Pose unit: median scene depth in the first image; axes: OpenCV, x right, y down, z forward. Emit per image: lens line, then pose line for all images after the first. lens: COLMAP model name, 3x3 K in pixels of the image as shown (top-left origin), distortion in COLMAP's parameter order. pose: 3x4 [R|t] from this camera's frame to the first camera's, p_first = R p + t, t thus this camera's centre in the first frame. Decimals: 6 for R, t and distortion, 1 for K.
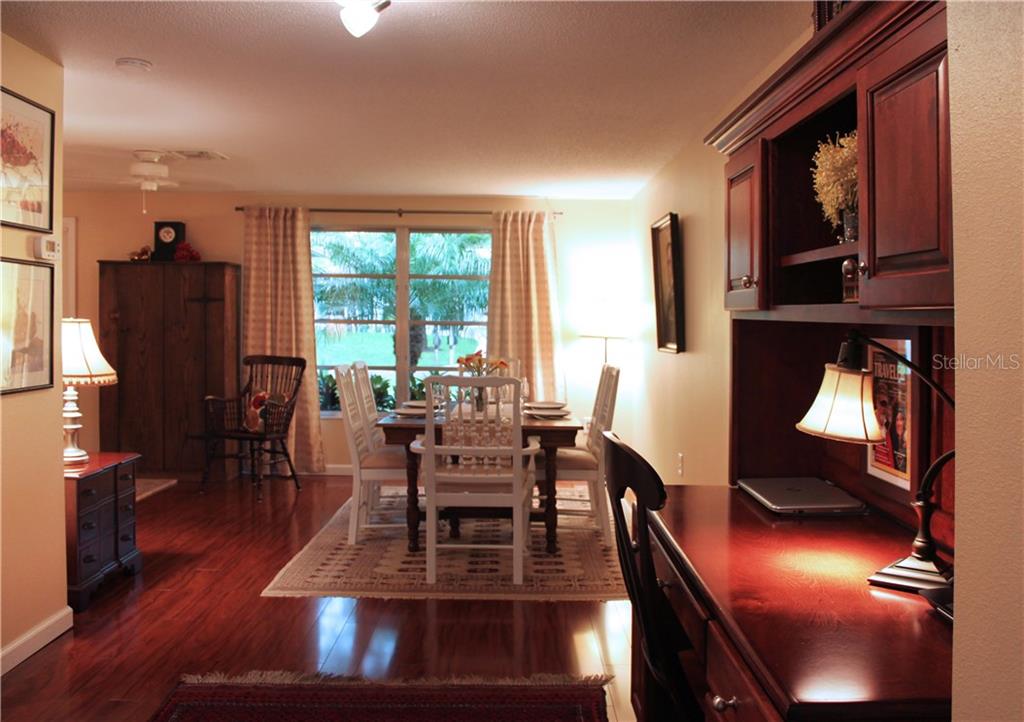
lens RADIAL K [[929.8, 0, 513.3], [0, 929.8, 328.3], [0, 0, 1]] dist [-0.141044, 0.178118]
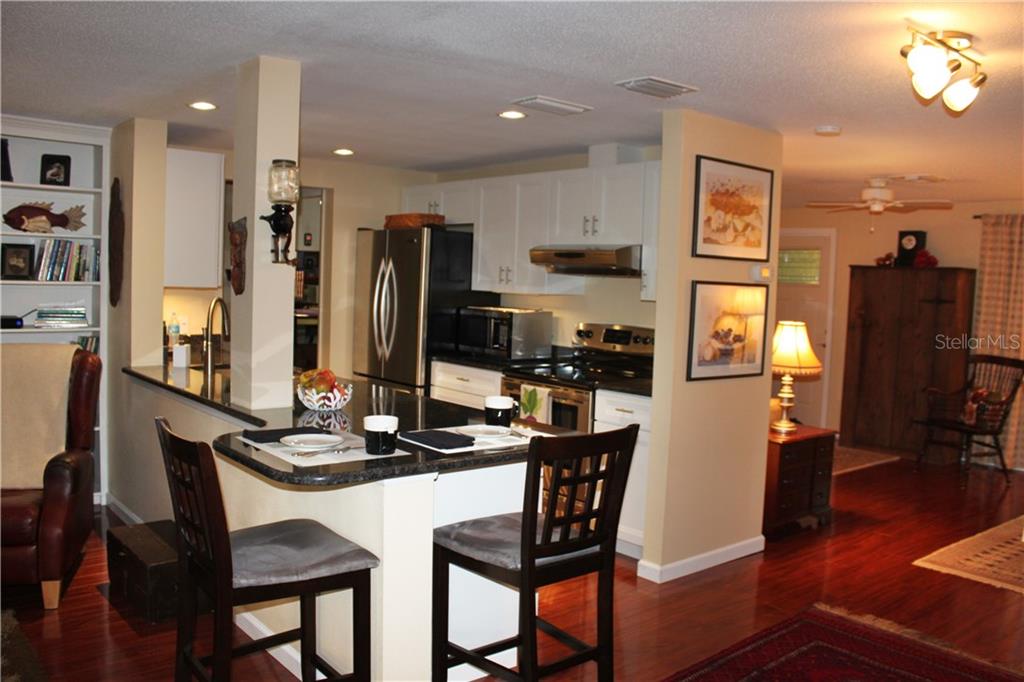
lens RADIAL K [[840.7, 0, 512.0], [0, 840.7, 341.0], [0, 0, 1]] dist [0.000011, 0.001875]
pose [[0.643137, 0.055522, -0.763736, 0.127554], [-0.024388, 0.998347, 0.052041, -0.025833], [0.765363, -0.014844, 0.643428, -0.063469]]
